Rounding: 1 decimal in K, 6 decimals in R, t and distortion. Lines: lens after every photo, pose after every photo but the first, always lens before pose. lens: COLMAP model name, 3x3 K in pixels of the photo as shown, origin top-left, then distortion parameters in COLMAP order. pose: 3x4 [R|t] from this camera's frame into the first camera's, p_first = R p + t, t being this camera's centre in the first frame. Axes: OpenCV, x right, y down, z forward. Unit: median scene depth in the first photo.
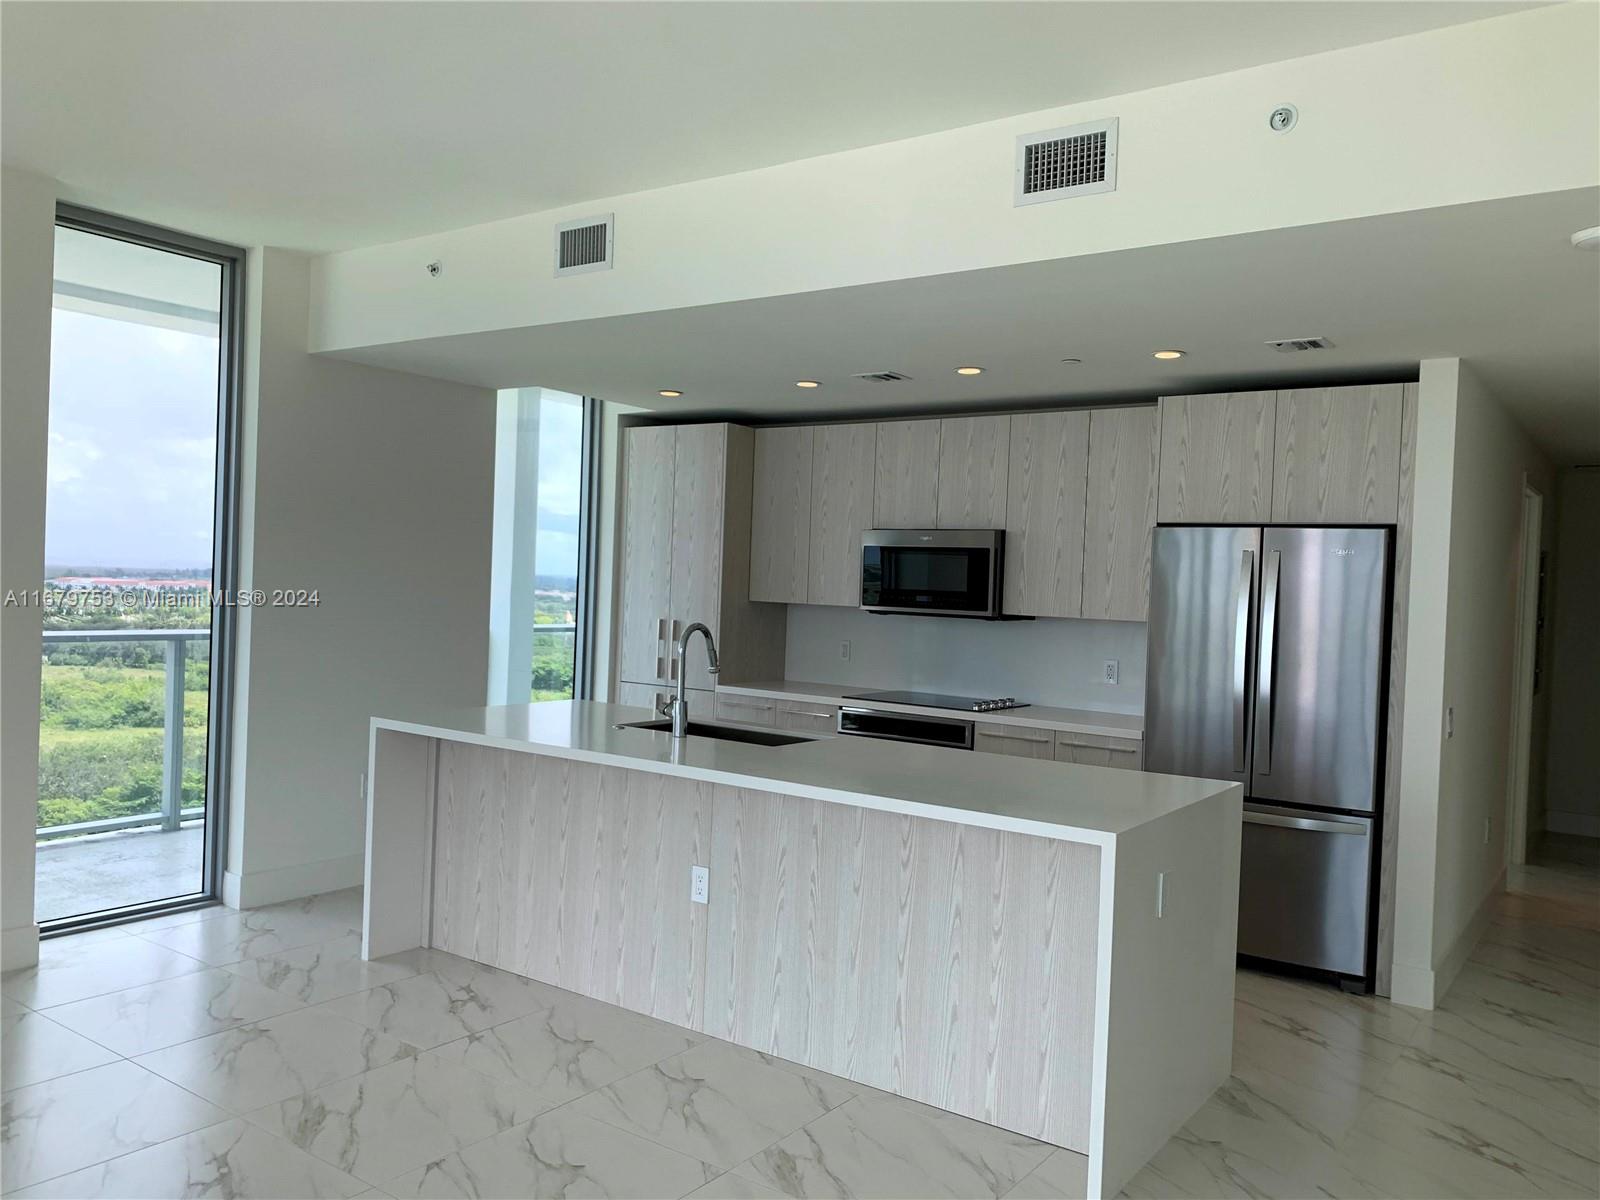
lens RADIAL K [[1214.8, 0, 800.0], [0, 1214.8, 600.0], [0, 0, 1]] dist [0.090799, -0.264241]
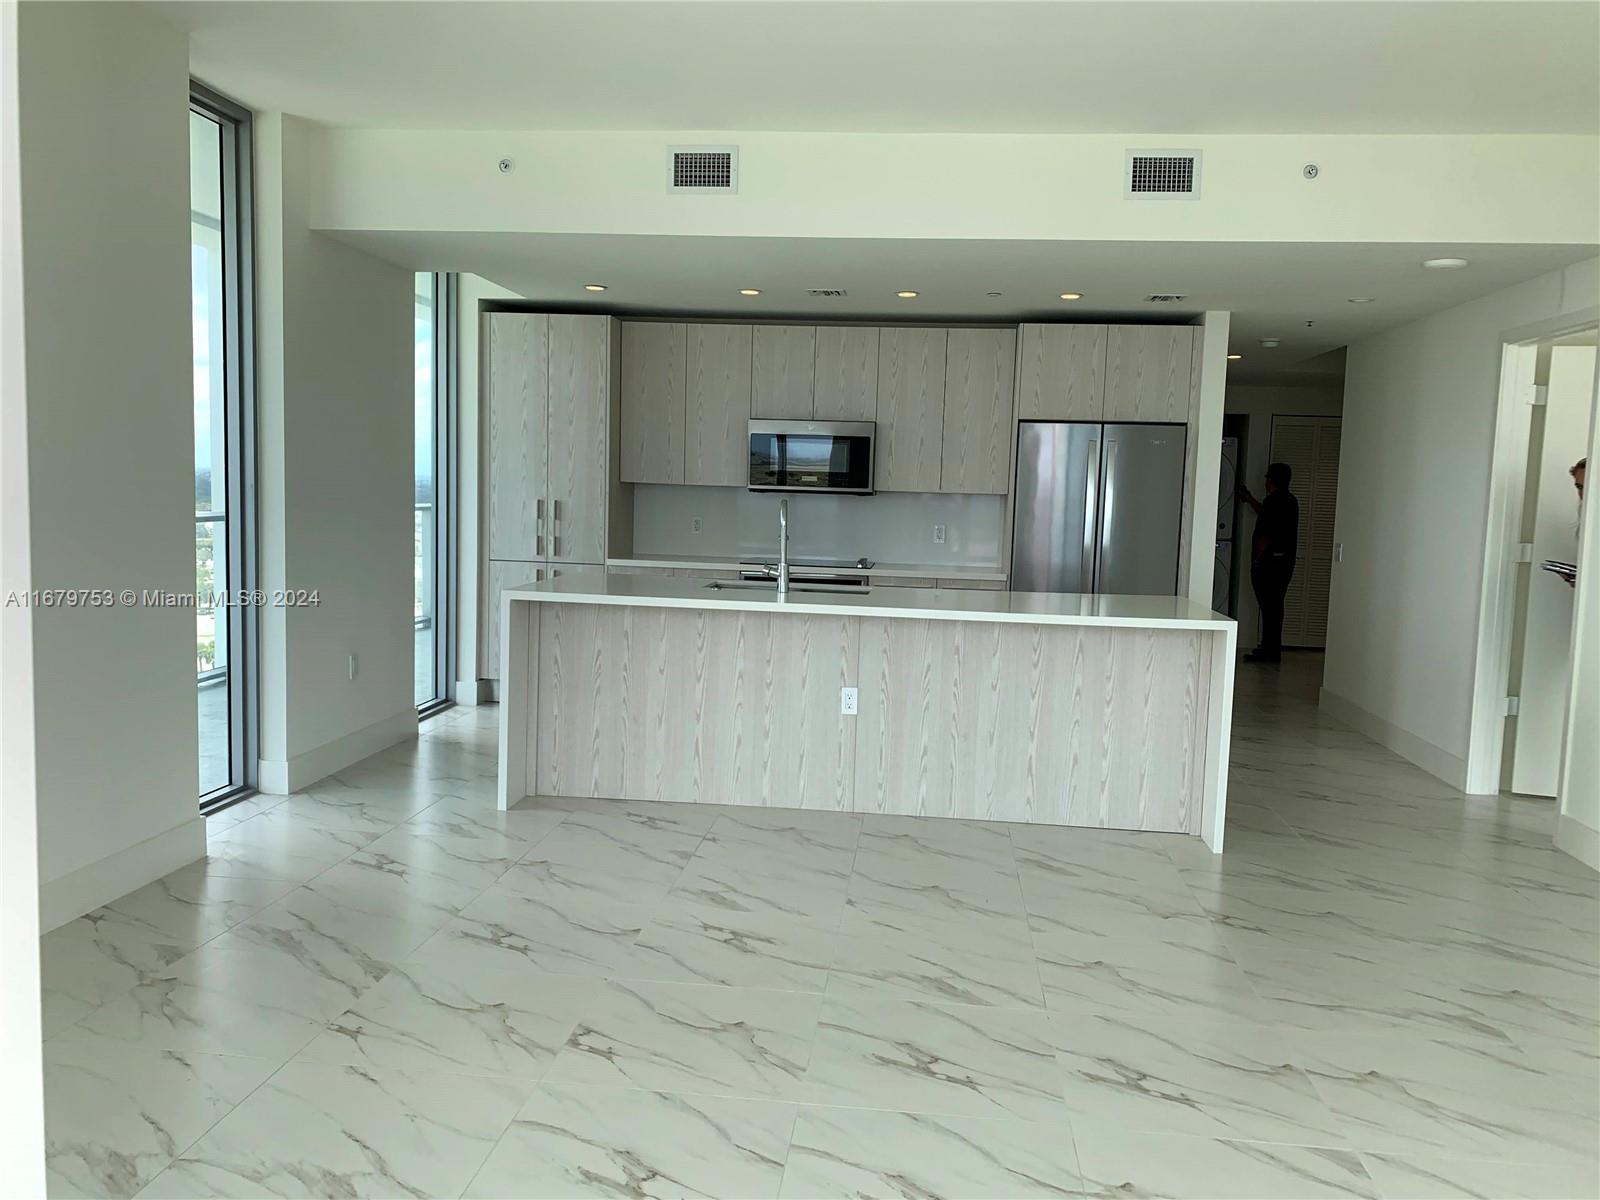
lens RADIAL K [[1228.1, 0, 800.0], [0, 1228.1, 600.0], [0, 0, 1]] dist [0.117663, -0.286166]
pose [[0.871415, -0.054739, 0.487482, -0.598675], [0.007844, 0.995182, 0.097727, -0.000462], [-0.490483, -0.081336, 0.867647, -0.074747]]
